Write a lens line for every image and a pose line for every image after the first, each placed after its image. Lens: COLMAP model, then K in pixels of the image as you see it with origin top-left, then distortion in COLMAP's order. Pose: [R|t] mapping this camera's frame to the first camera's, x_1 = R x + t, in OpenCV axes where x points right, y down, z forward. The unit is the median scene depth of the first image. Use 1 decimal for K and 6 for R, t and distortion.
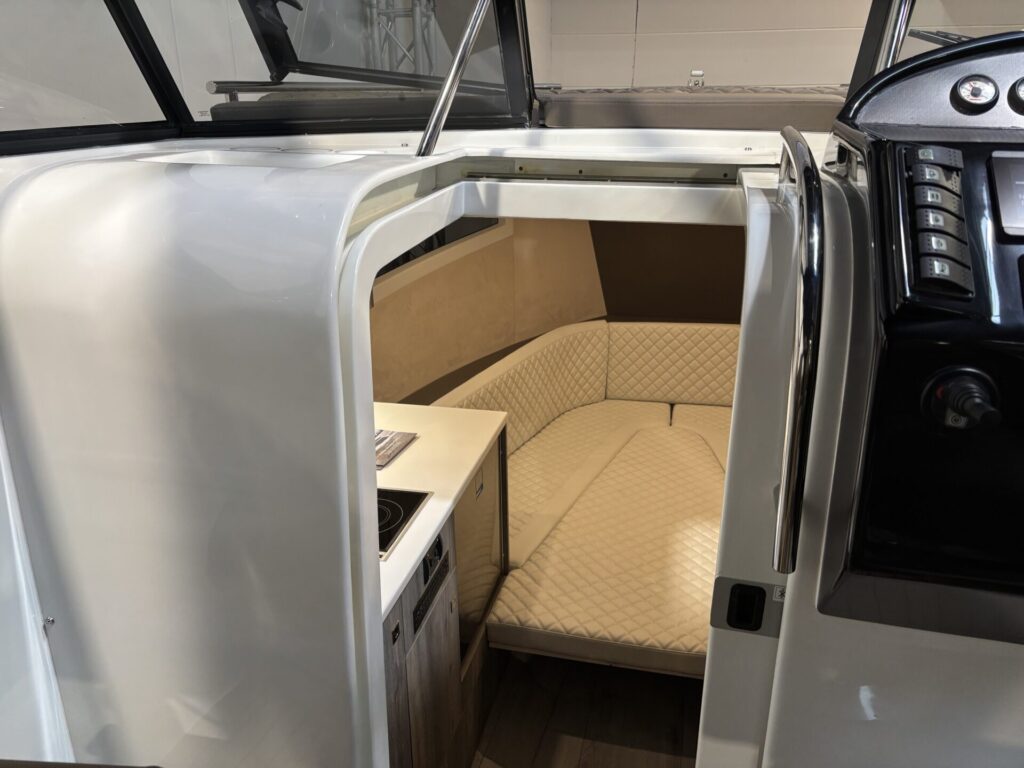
lens RADIAL K [[763.5, 0, 512.0], [0, 763.5, 384.0], [0, 0, 1]] dist [-0.001114, -0.002030]
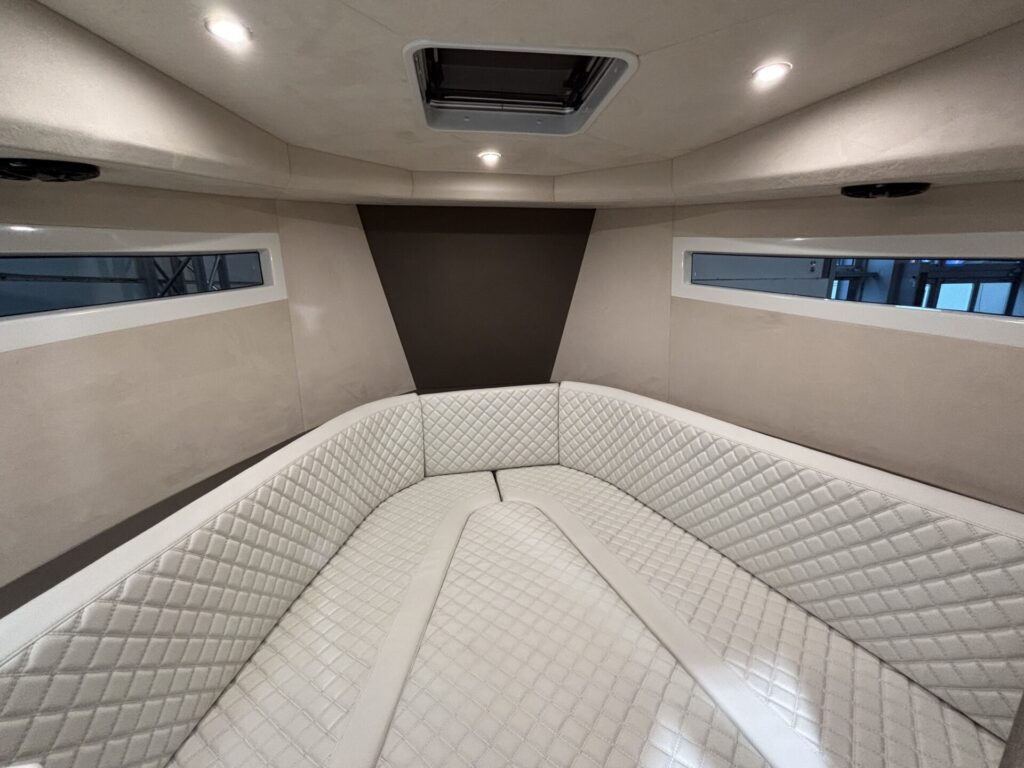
lens RADIAL K [[408.7, 0, 512.0], [0, 408.7, 384.0], [0, 0, 1]] dist [0.000207, 0.000002]
pose [[0.931554, -0.091281, 0.351959, 0.057885], [0.130381, 0.987462, -0.088989, -0.034922], [-0.339423, 0.128787, 0.931775, 0.499185]]
